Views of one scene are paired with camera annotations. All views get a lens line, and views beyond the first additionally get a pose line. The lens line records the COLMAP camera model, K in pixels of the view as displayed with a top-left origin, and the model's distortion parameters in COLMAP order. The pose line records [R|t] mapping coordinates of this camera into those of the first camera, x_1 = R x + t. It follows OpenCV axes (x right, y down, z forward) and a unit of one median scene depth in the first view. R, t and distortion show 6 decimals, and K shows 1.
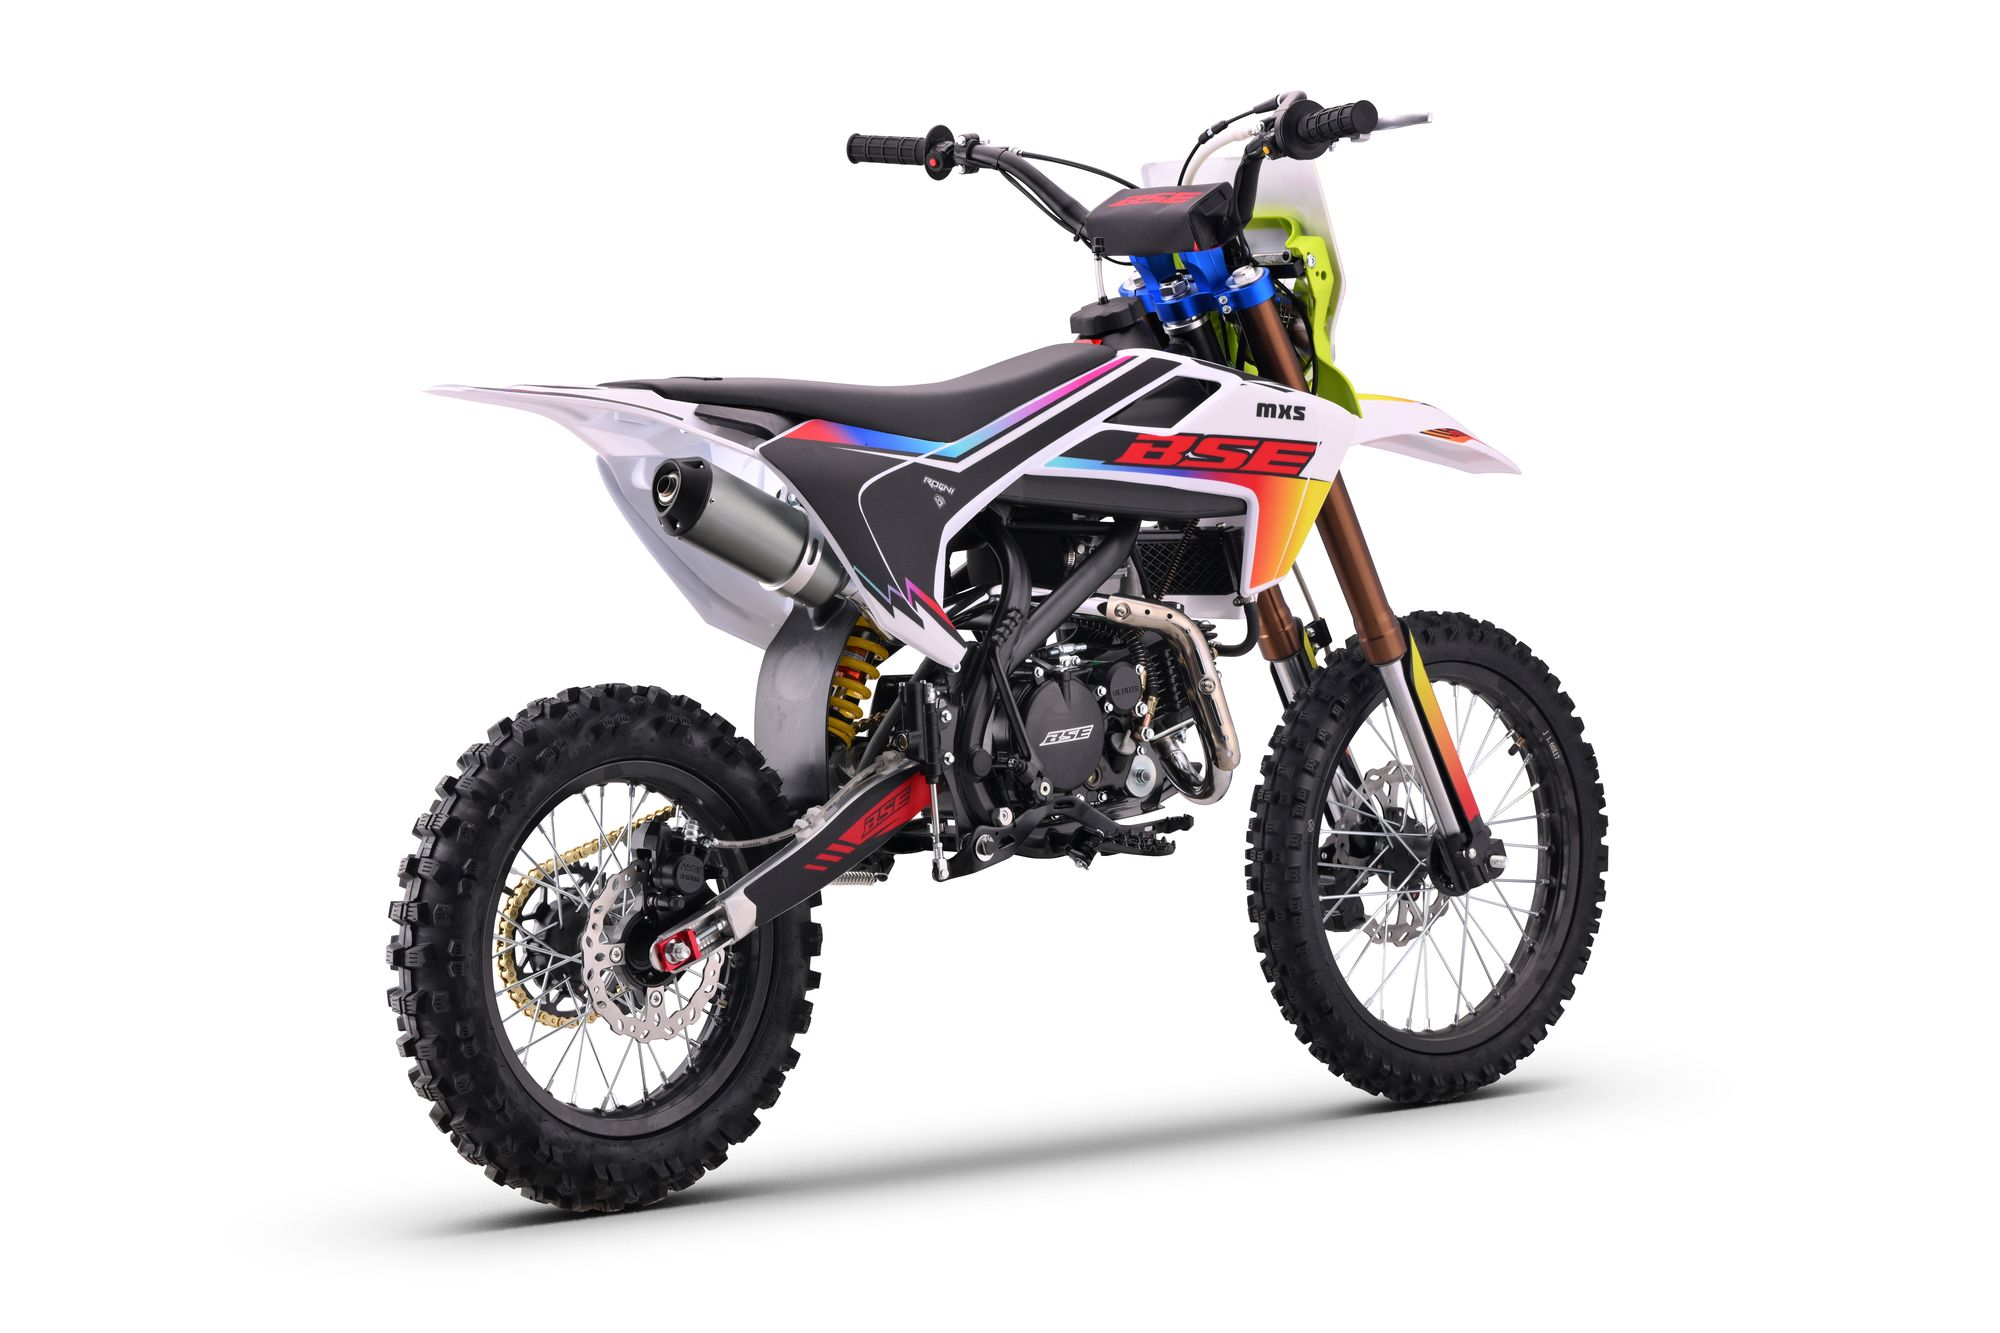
lens RADIAL K [[6434.5, 0, 1000.0], [0, 6434.5, 668.2], [0, 0, 1]] dist [-0.407533, 0.000000]
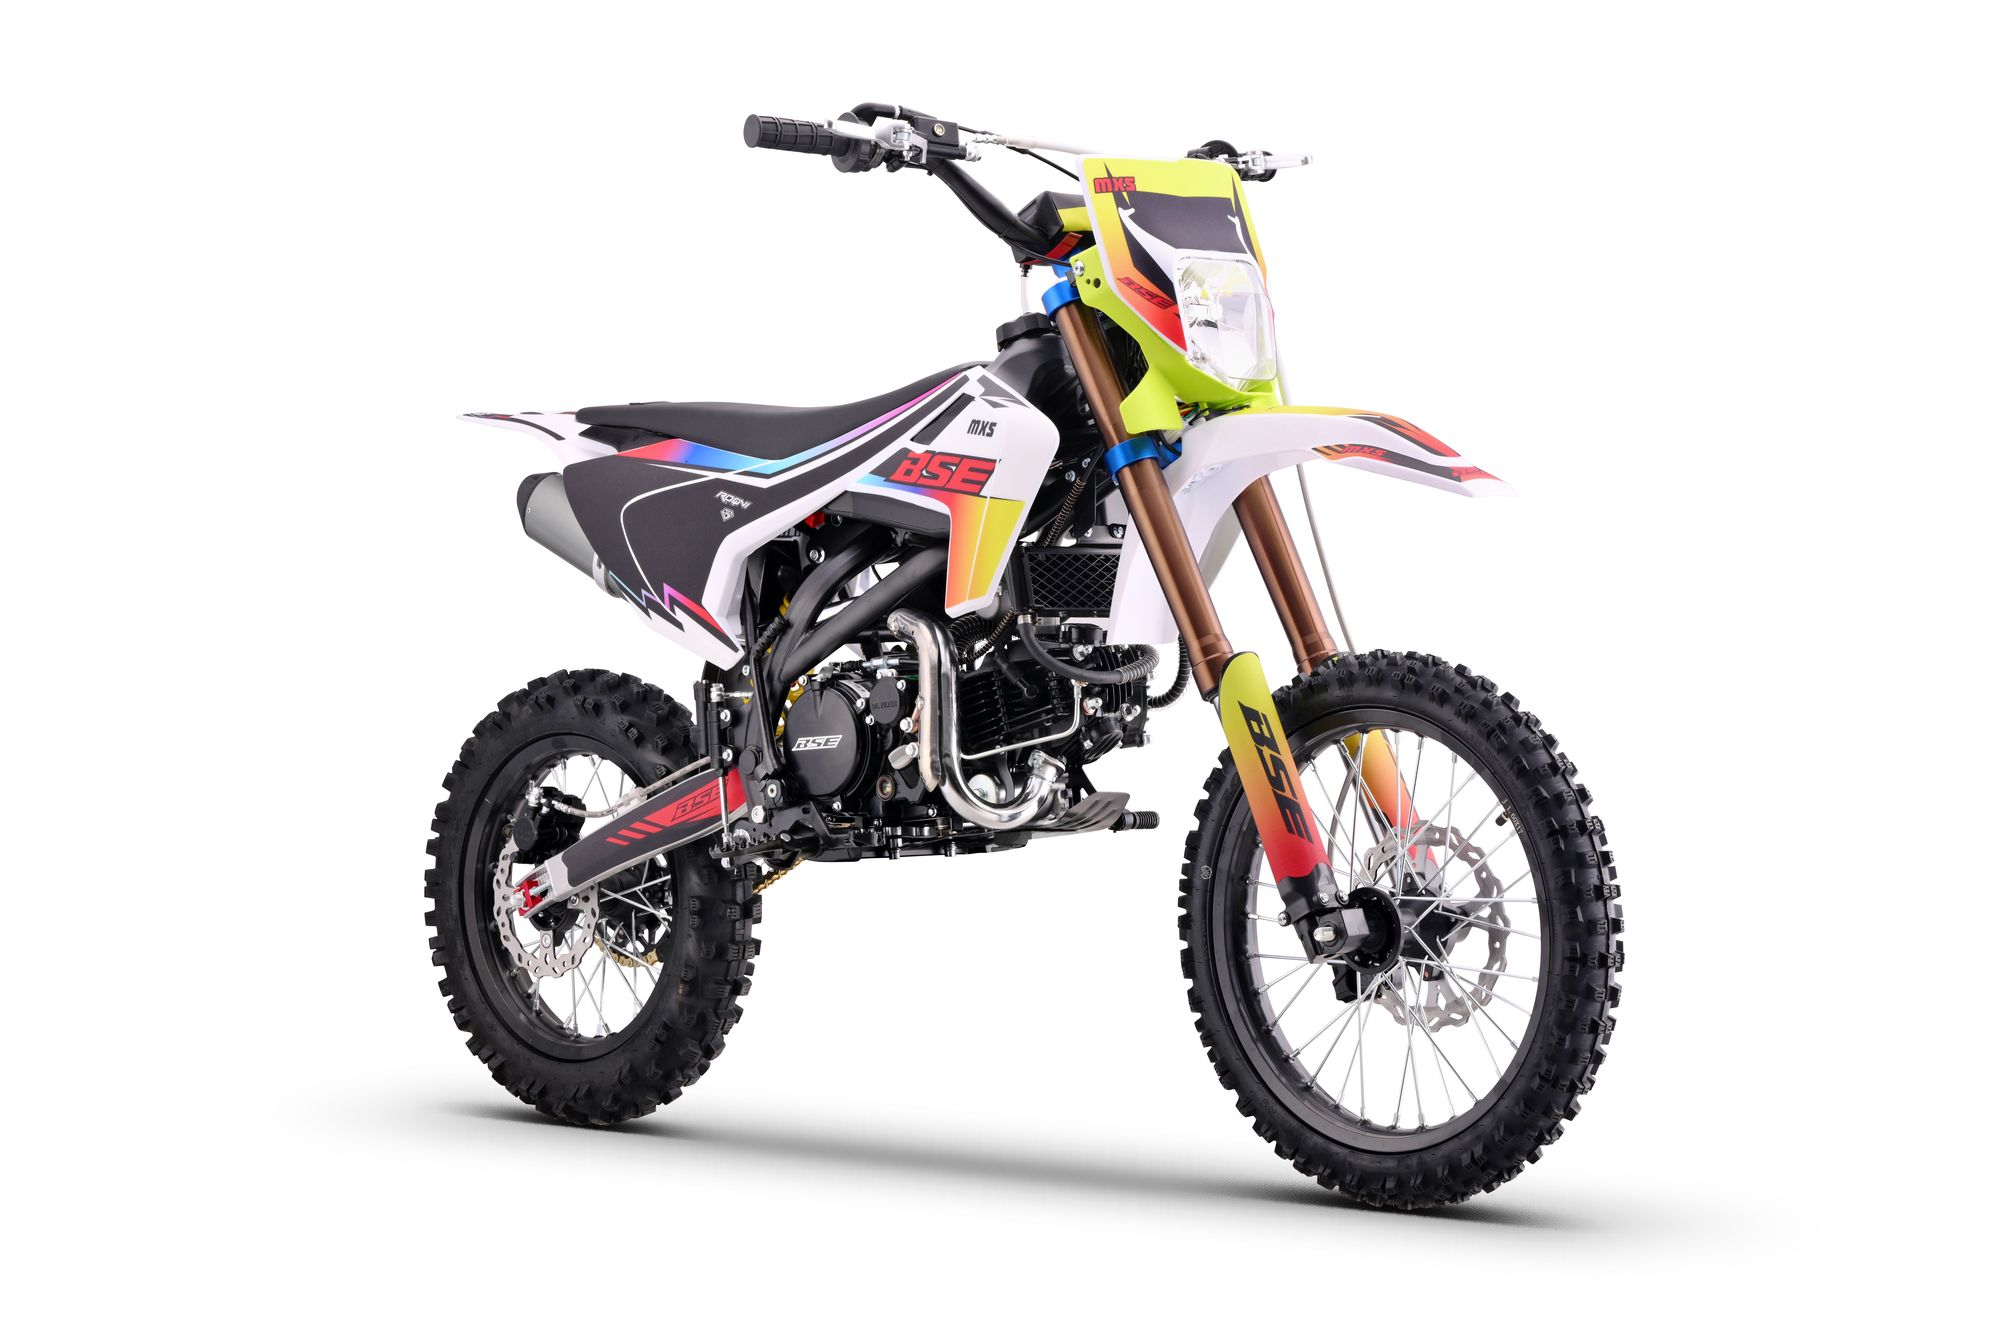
lens RADIAL K [[6004.4, 0, 998.3], [0, 6004.4, 665.6], [0, 0, 1]] dist [-0.221419, 0.000000]
pose [[0.006745, 0.030479, -0.999513, 0.977664], [-0.039900, 0.998748, 0.030187, -0.032317], [0.999181, 0.039677, 0.007953, 1.022420]]
